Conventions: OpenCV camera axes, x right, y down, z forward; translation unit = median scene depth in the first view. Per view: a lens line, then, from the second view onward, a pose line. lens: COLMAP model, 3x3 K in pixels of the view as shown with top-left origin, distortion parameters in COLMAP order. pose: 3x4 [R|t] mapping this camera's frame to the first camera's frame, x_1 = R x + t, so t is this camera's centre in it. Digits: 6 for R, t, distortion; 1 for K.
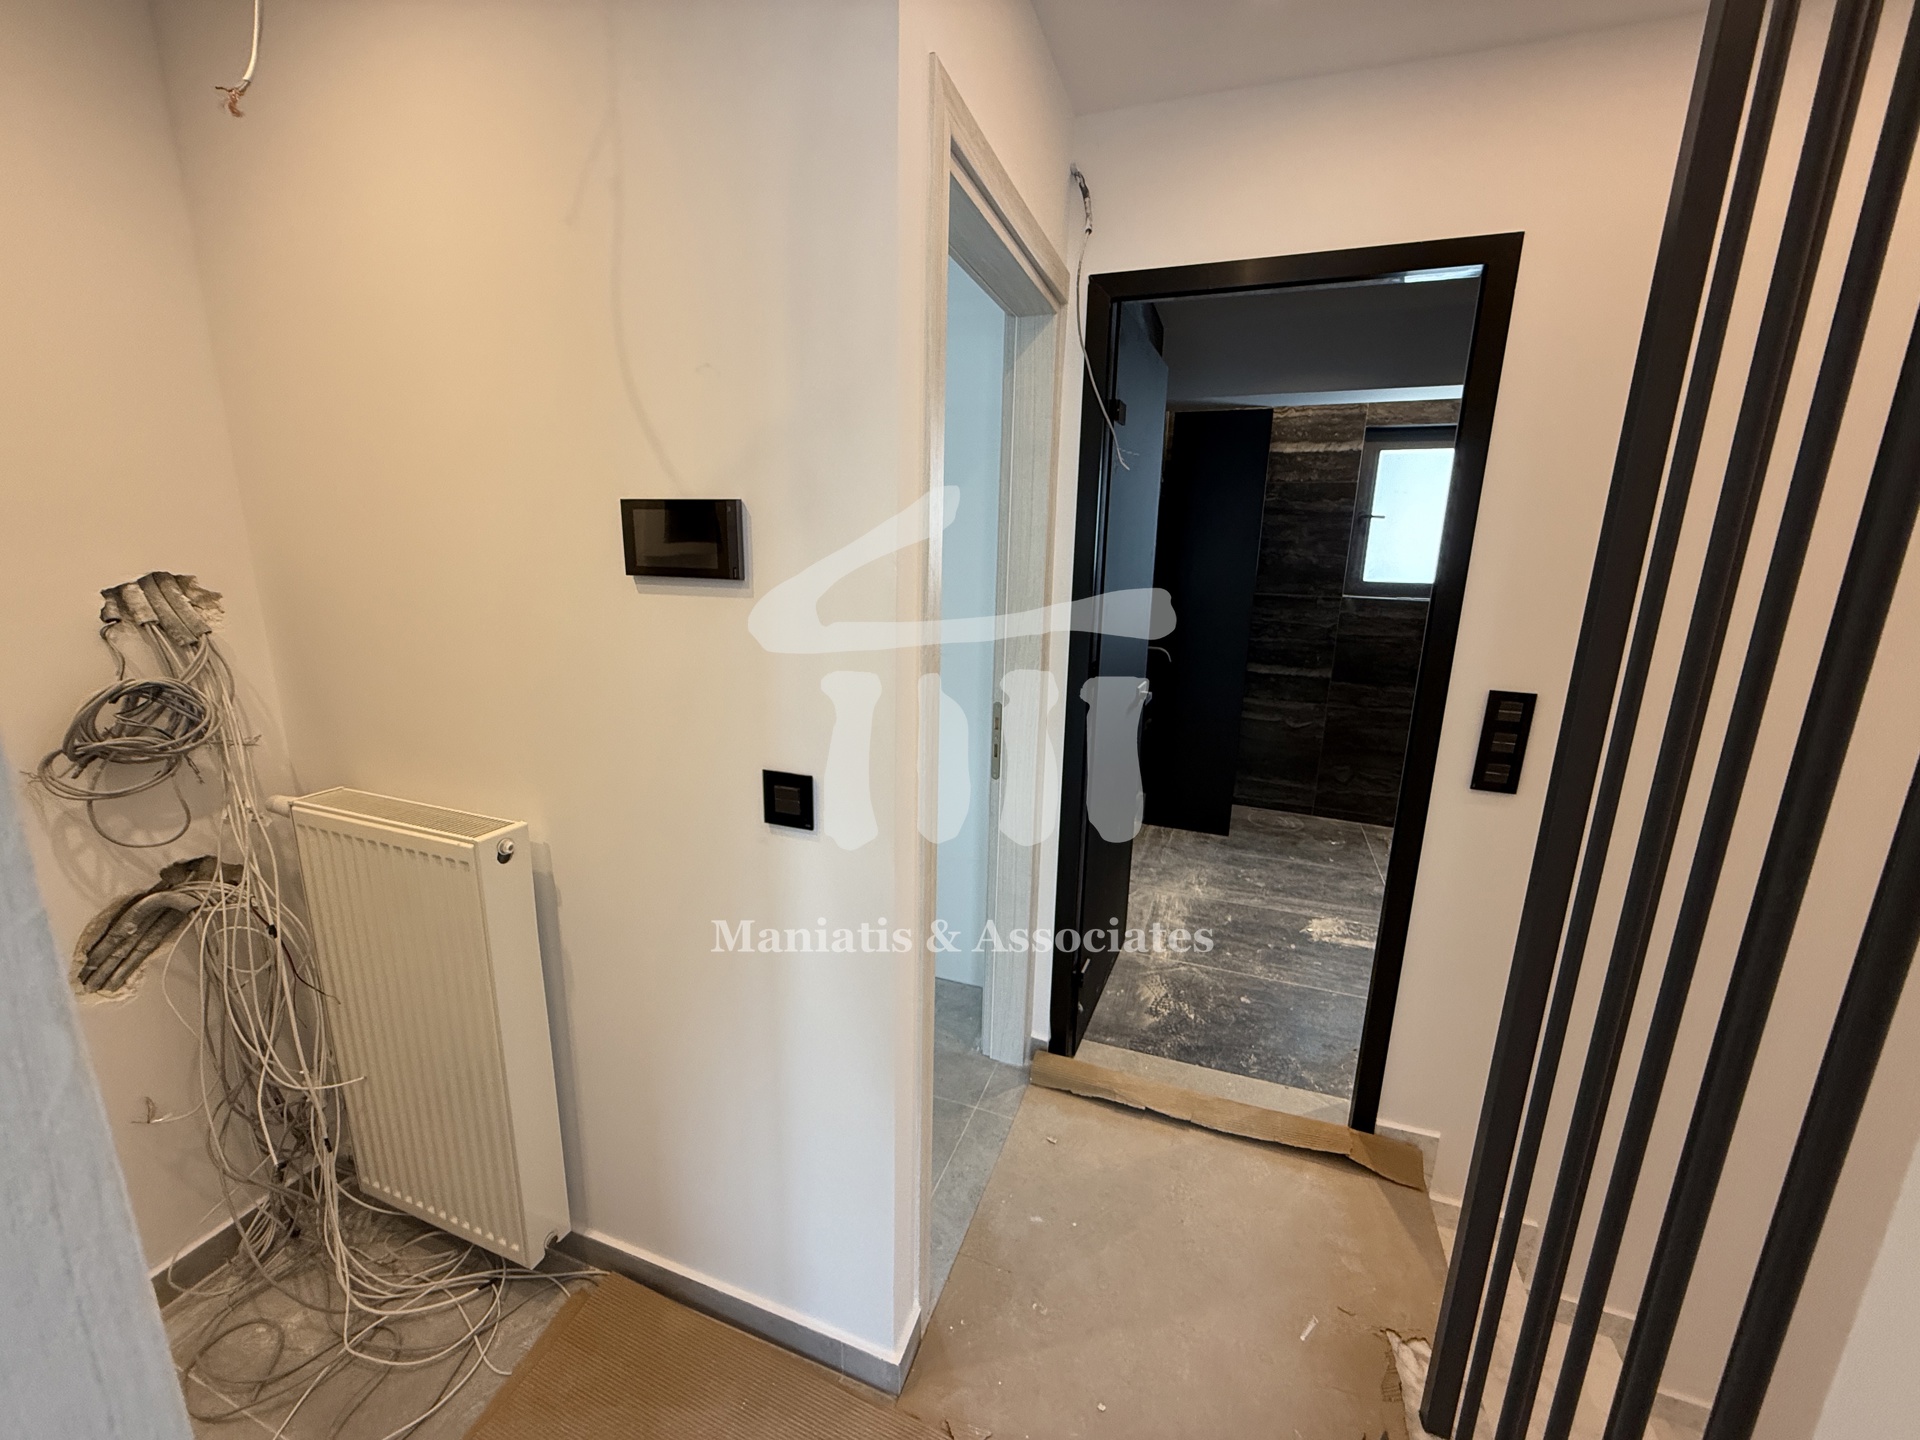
lens RADIAL K [[760.6, 0, 951.6], [0, 760.6, 718.8], [0, 0, 1]] dist [-0.003273, 0.000408]
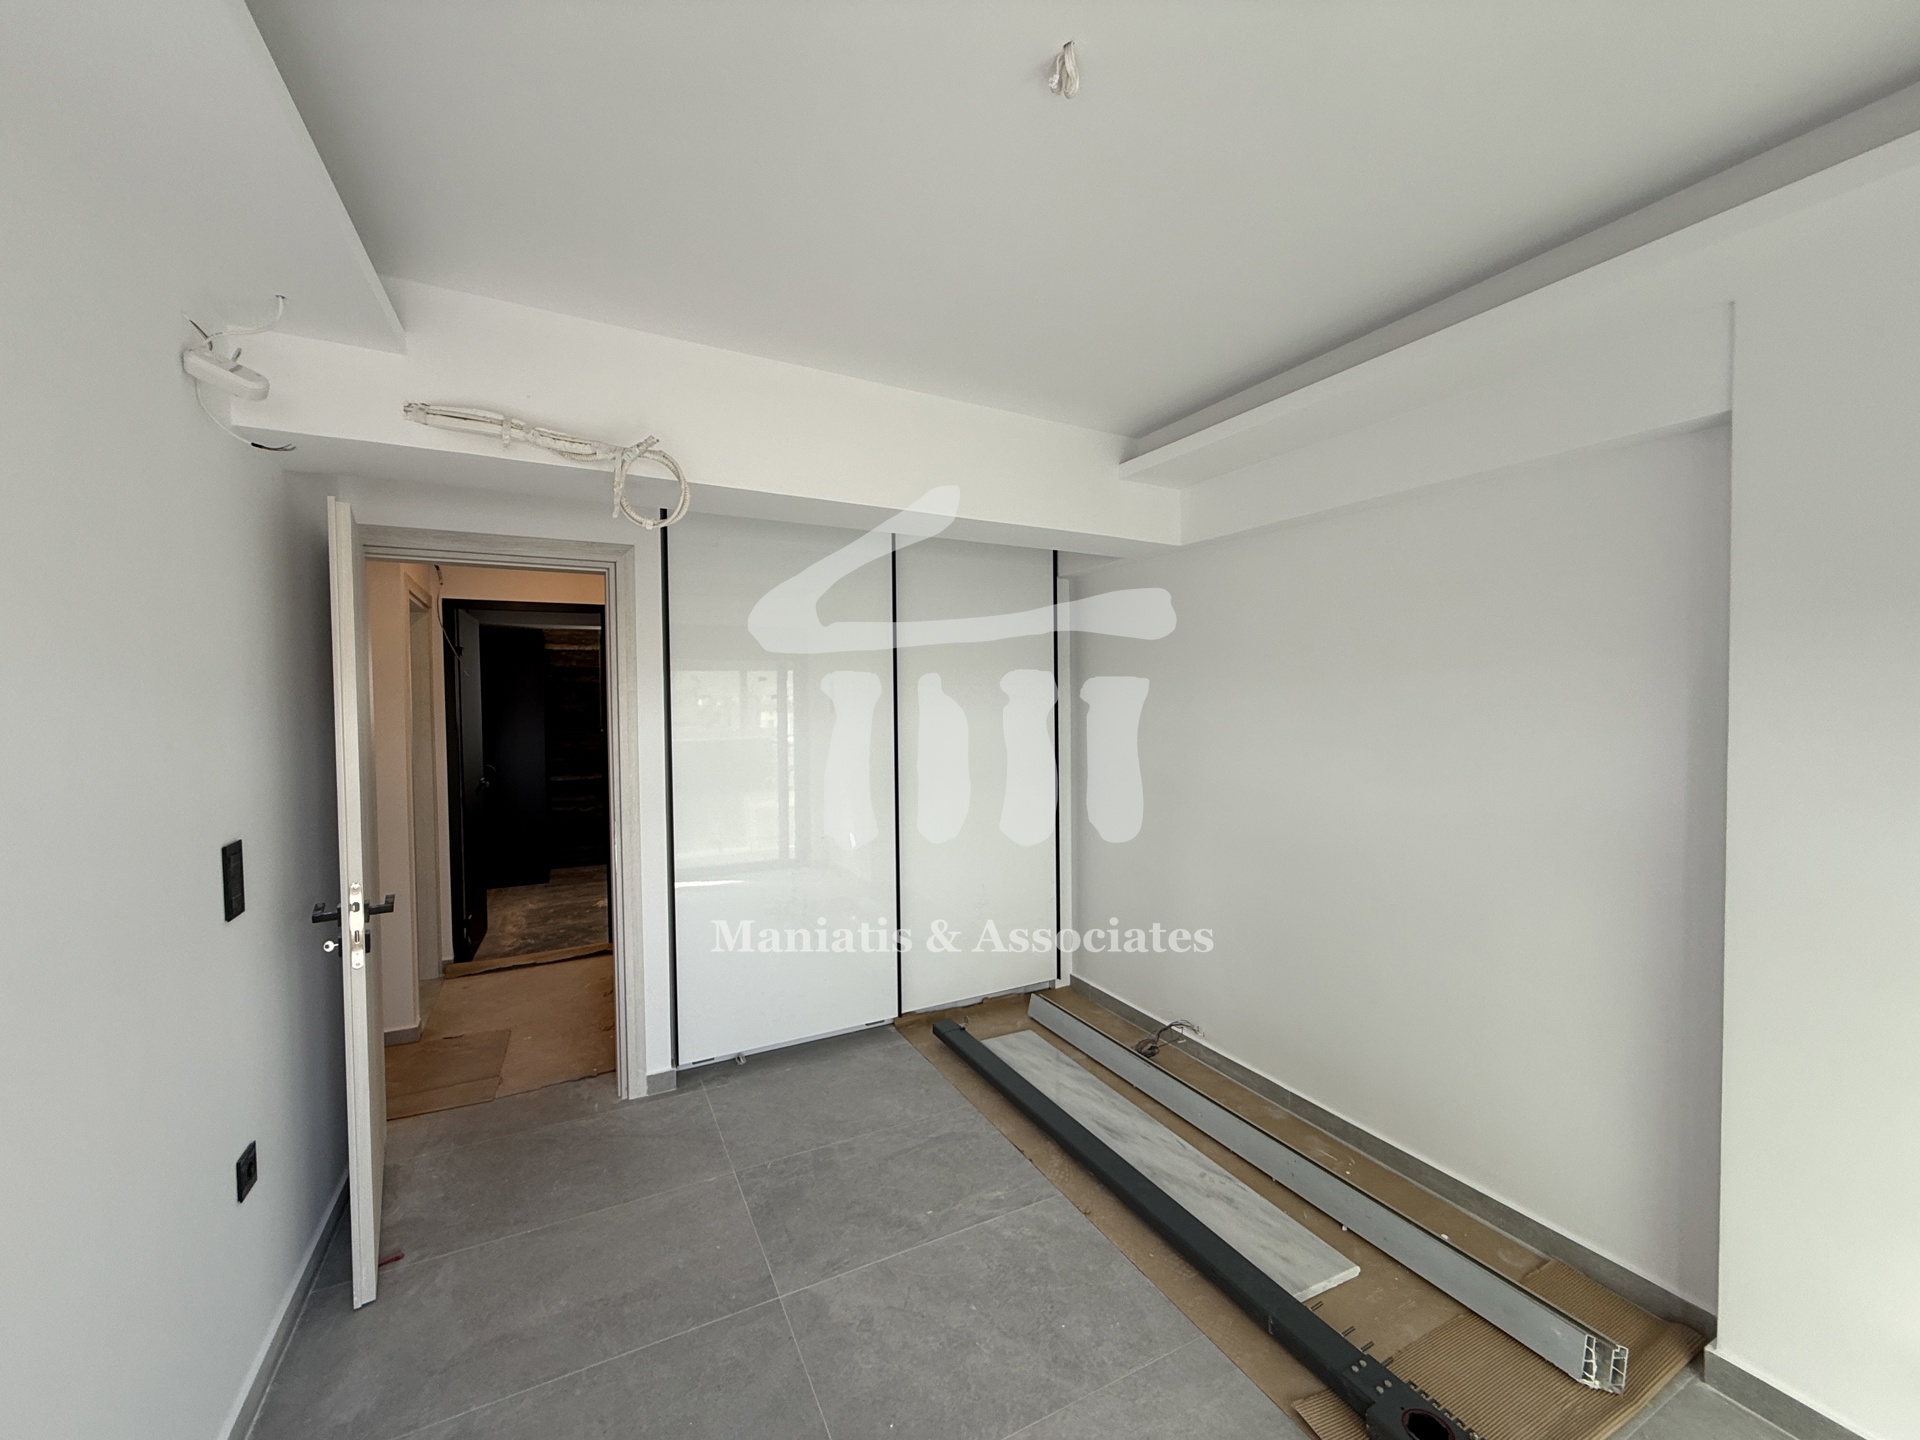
lens RADIAL K [[760.6, 0, 950.4], [0, 760.6, 718.6], [0, 0, 1]] dist [-0.003273, 0.000408]
pose [[0.666360, -0.046540, 0.744176, -0.394865], [0.192112, 0.975070, -0.111044, 0.257914], [-0.720456, 0.216960, 0.658689, -1.182739]]
